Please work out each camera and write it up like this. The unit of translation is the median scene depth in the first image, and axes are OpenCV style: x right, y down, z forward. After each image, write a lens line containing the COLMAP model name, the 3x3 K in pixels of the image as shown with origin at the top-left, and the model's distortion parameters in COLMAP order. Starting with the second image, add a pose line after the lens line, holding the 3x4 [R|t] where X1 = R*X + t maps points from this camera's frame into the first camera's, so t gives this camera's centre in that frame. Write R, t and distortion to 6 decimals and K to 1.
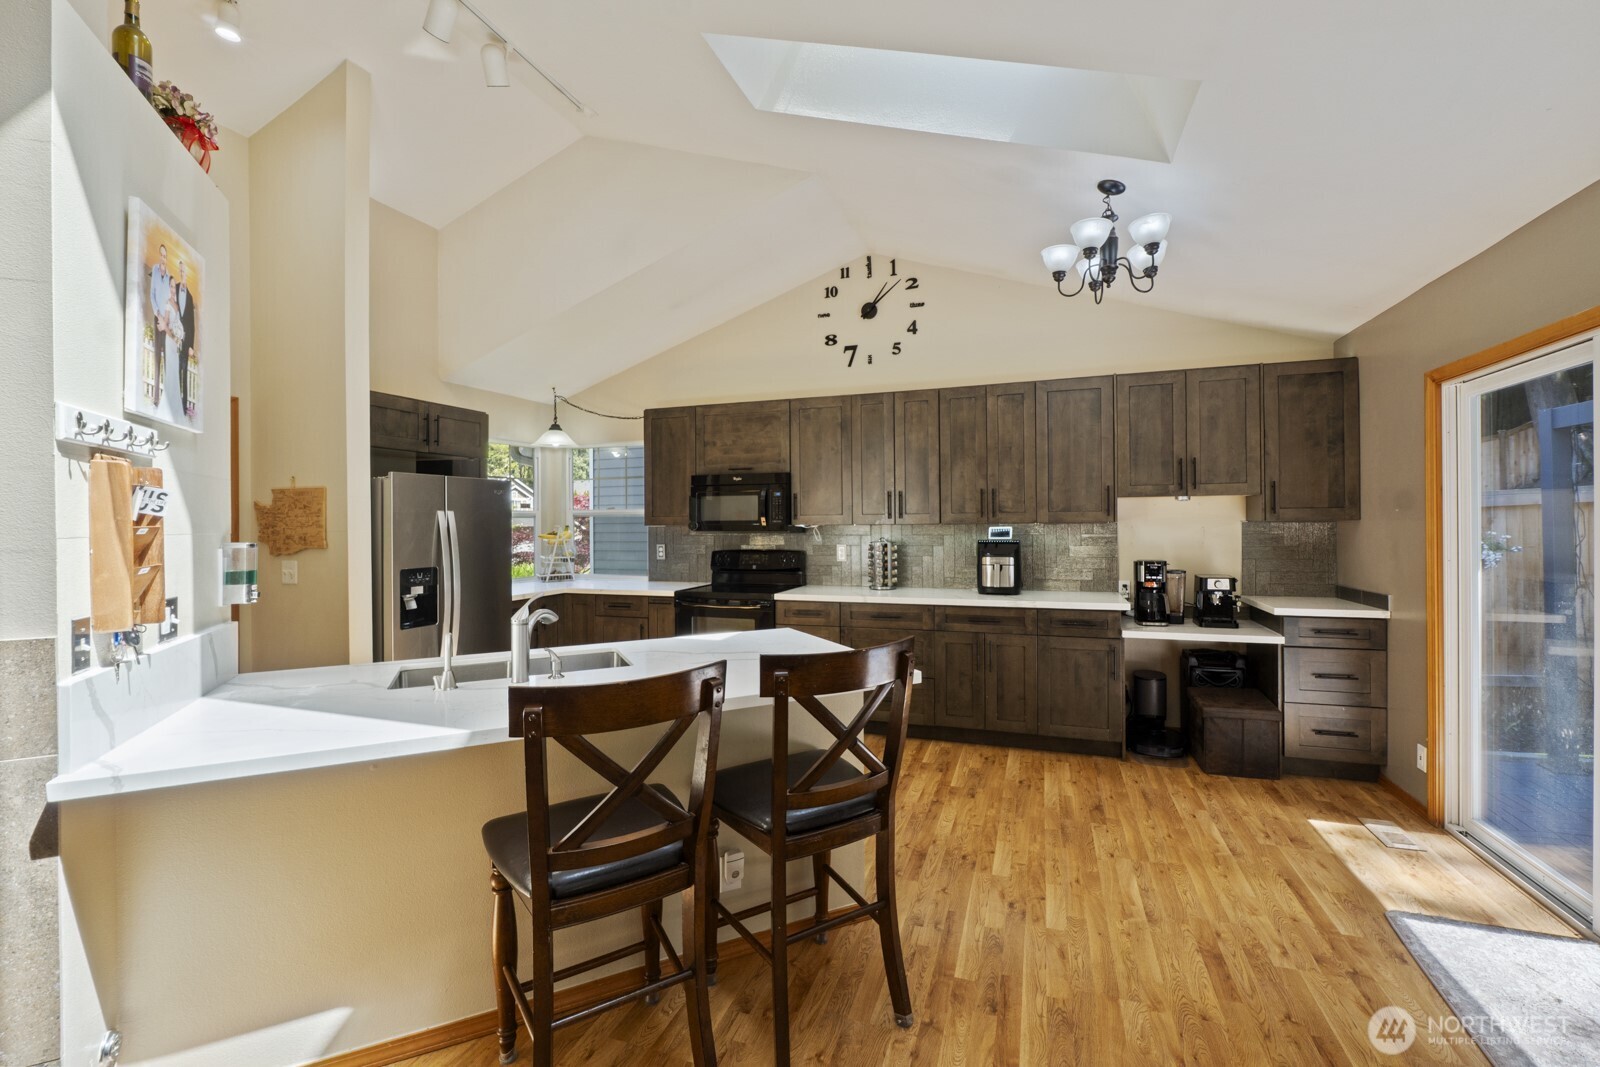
lens RADIAL K [[670.1, 0, 811.8], [0, 670.1, 529.1], [0, 0, 1]] dist [-0.001195, -0.000800]
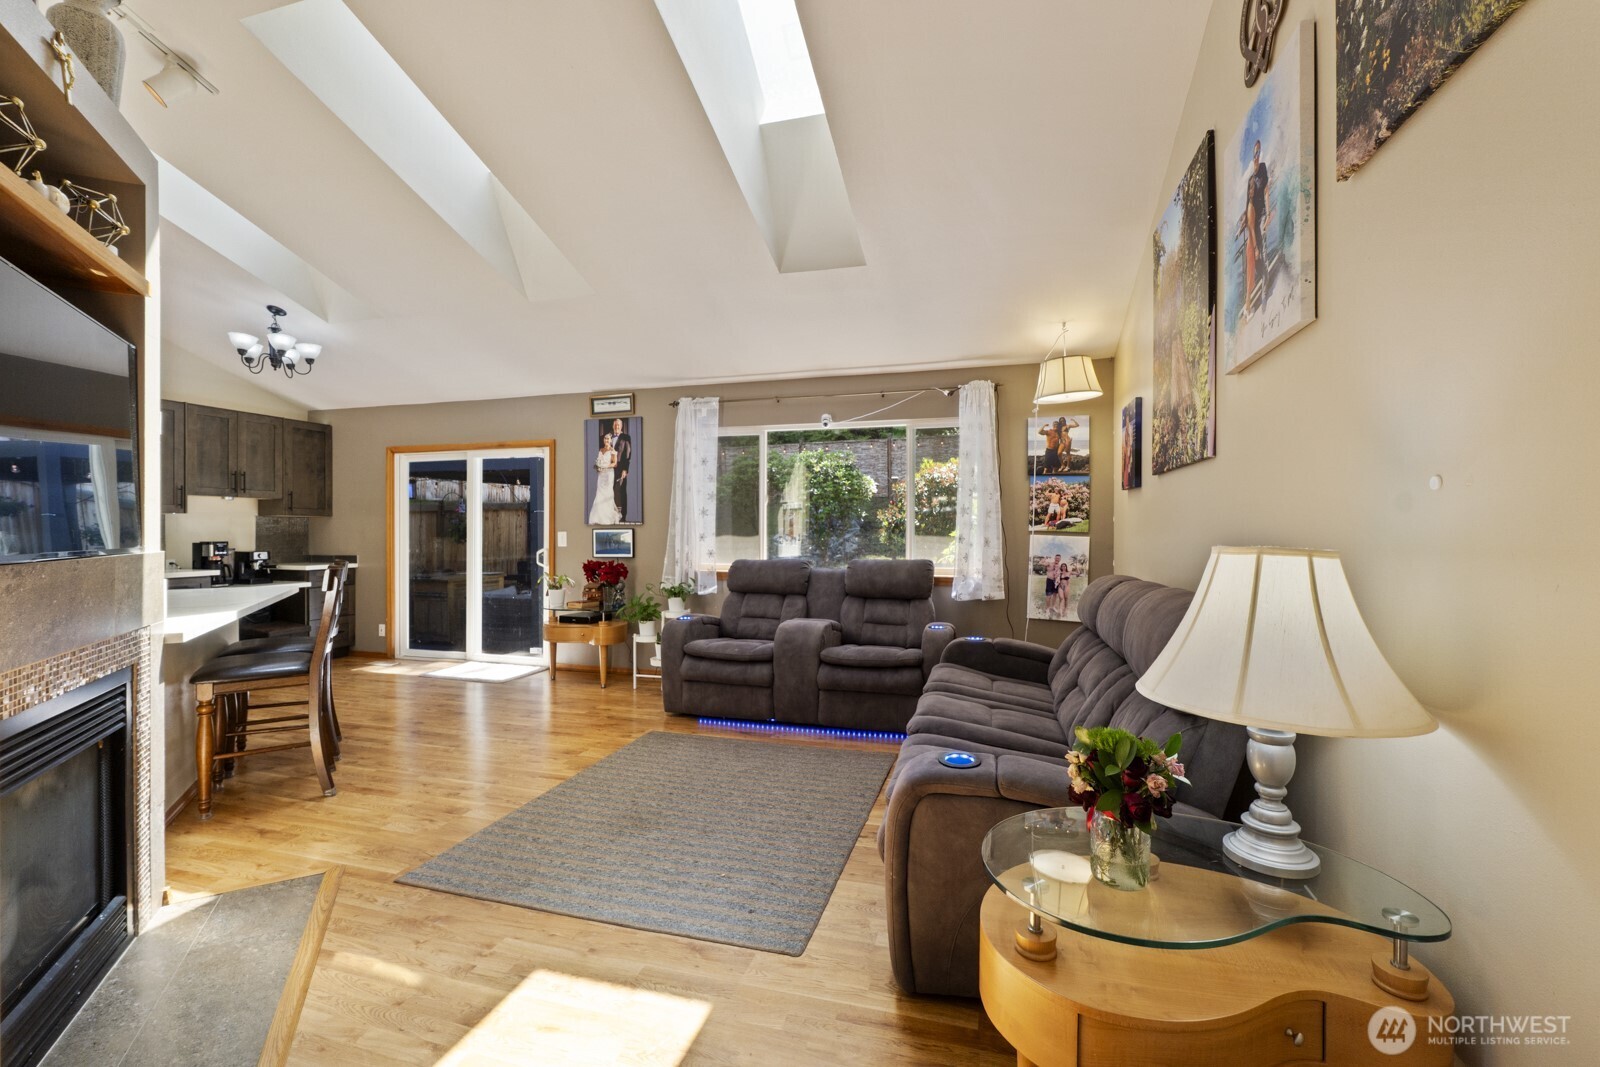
lens RADIAL K [[673.6, 0, 803.7], [0, 673.6, 512.8], [0, 0, 1]] dist [-0.000555, -0.000159]
pose [[-0.050127, 0.039582, 0.997958, -0.909353], [0.004488, 0.999213, -0.039406, 0.045541], [-0.998733, 0.002504, -0.050265, -0.152843]]
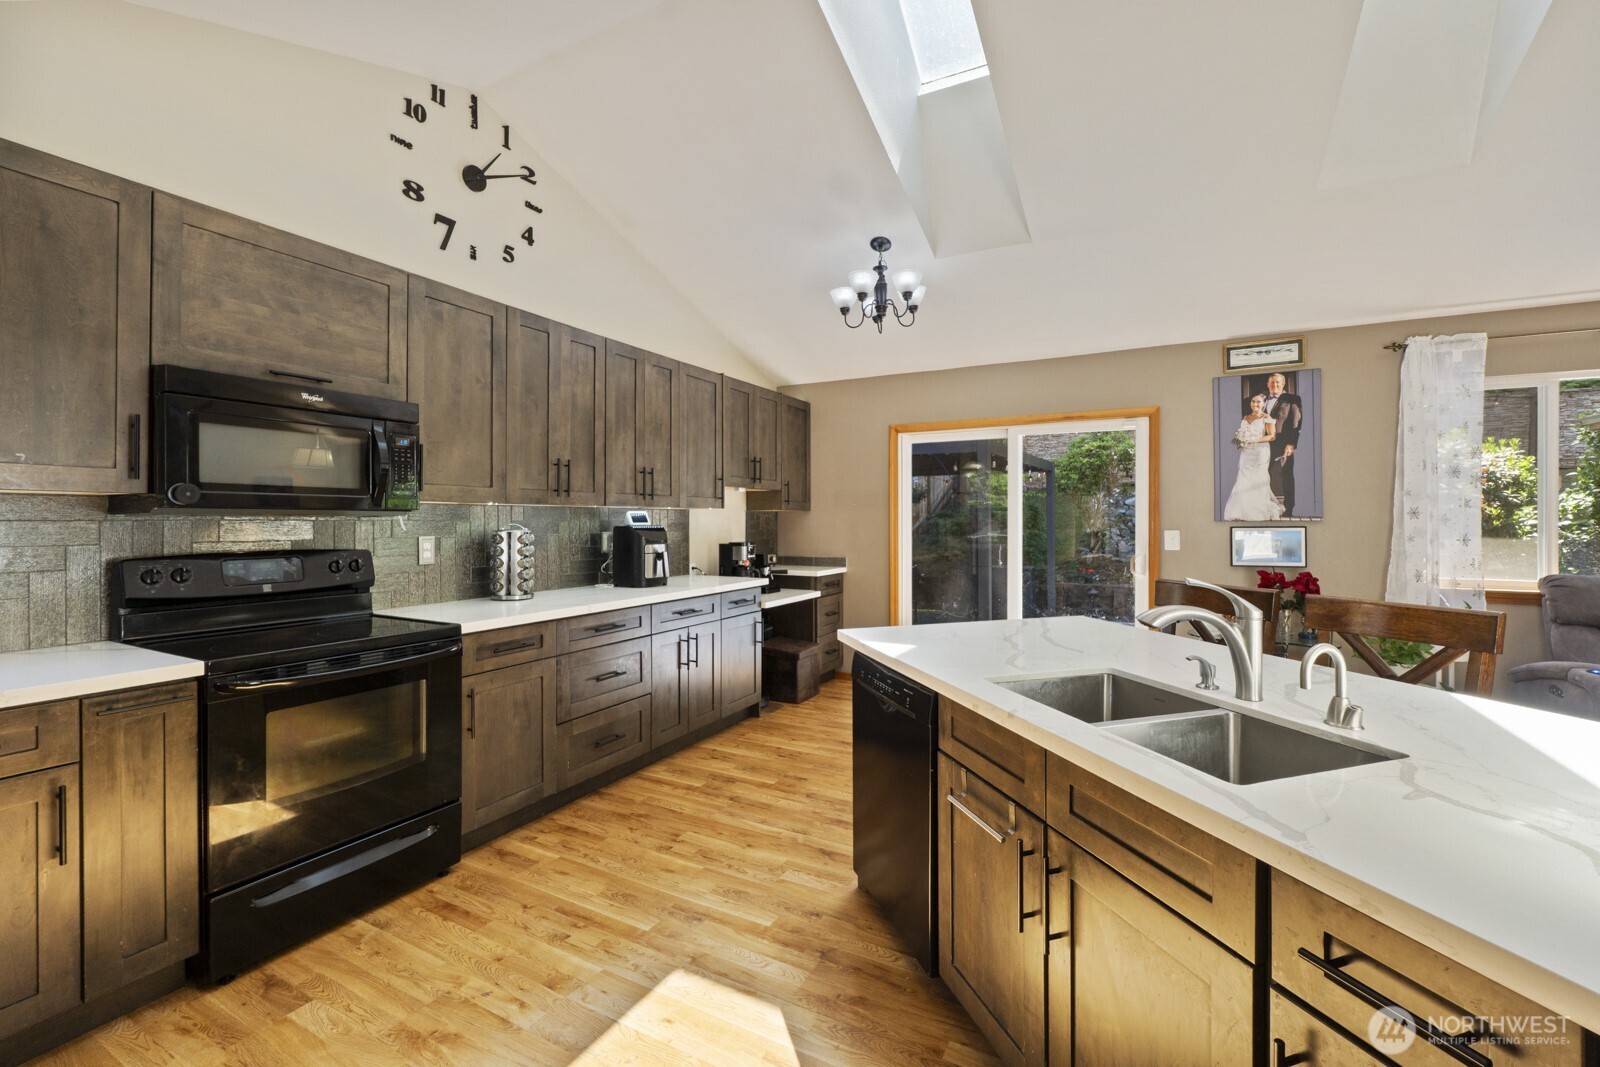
lens RADIAL K [[674.2, 0, 811.9], [0, 674.2, 525.5], [0, 0, 1]] dist [-0.010888, -0.000229]
pose [[0.145340, 0.001591, 0.989380, -0.600286], [0.005327, 0.999983, -0.002390, 0.020046], [-0.989367, 0.005618, 0.145329, 0.674842]]
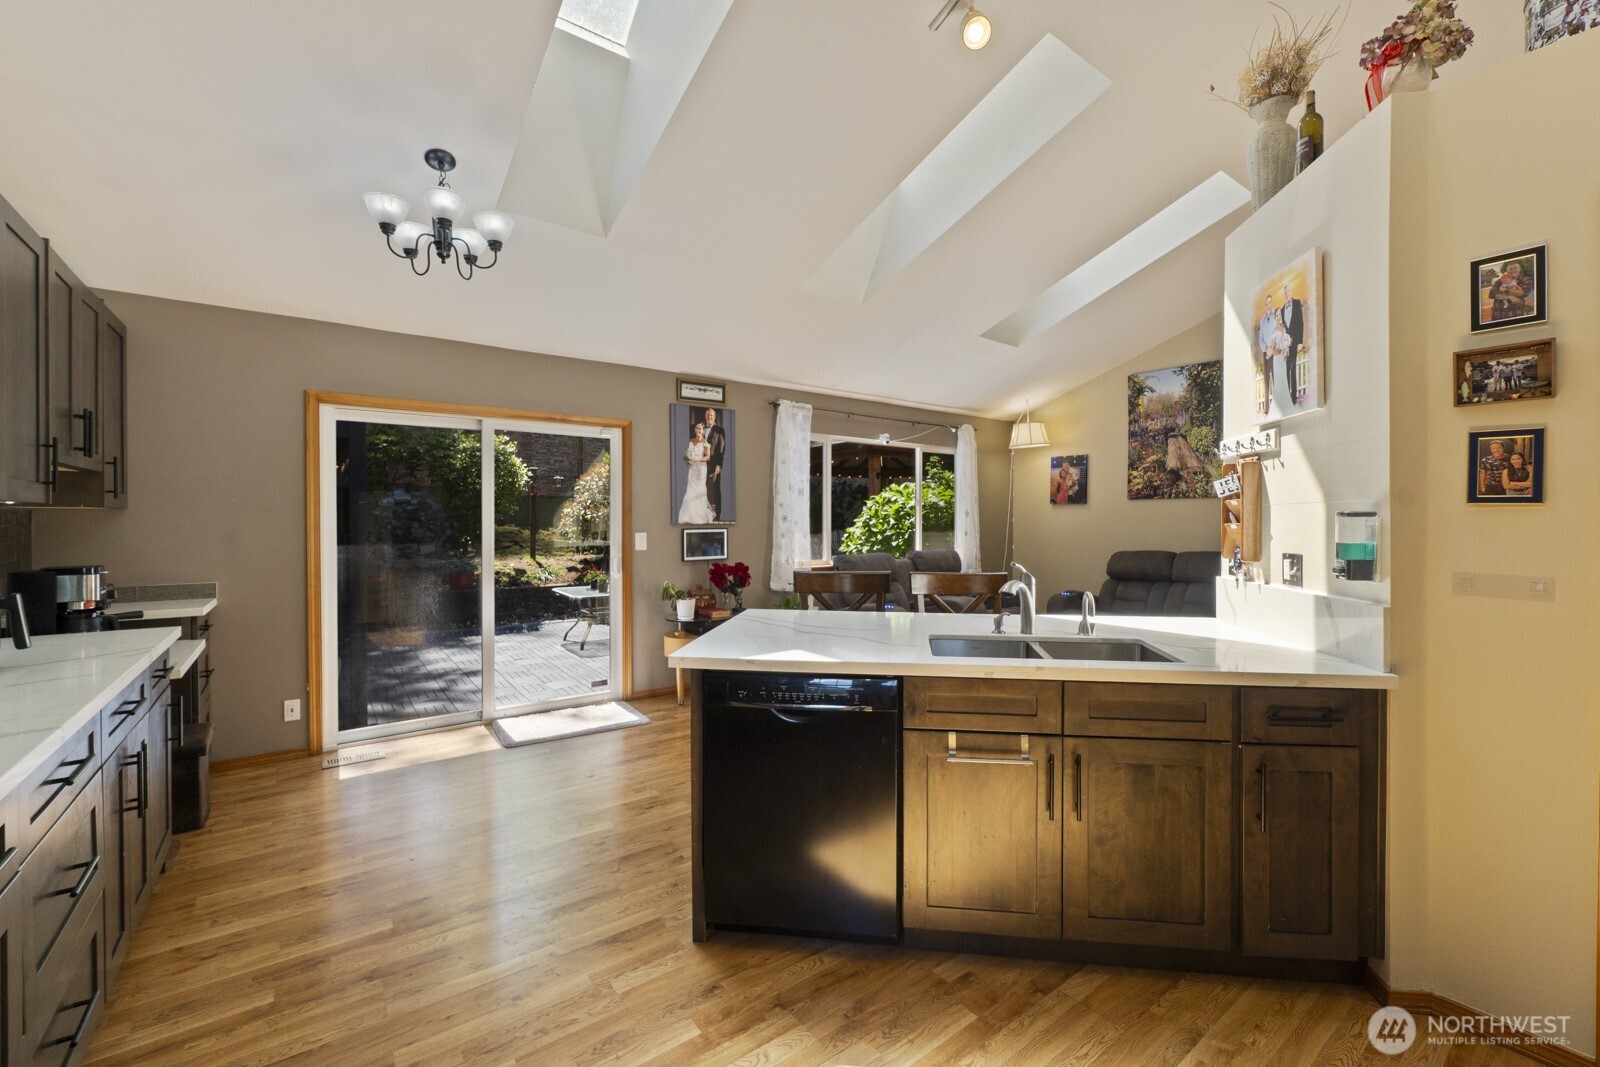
lens RADIAL K [[670.1, 0, 811.8], [0, 670.1, 529.1], [0, 0, 1]] dist [-0.001195, -0.000800]
pose [[-0.836917, 0.004337, 0.547312, -0.378143], [0.012268, 0.999866, 0.010836, 0.013162], [-0.547192, 0.015784, -0.836858, 1.086011]]
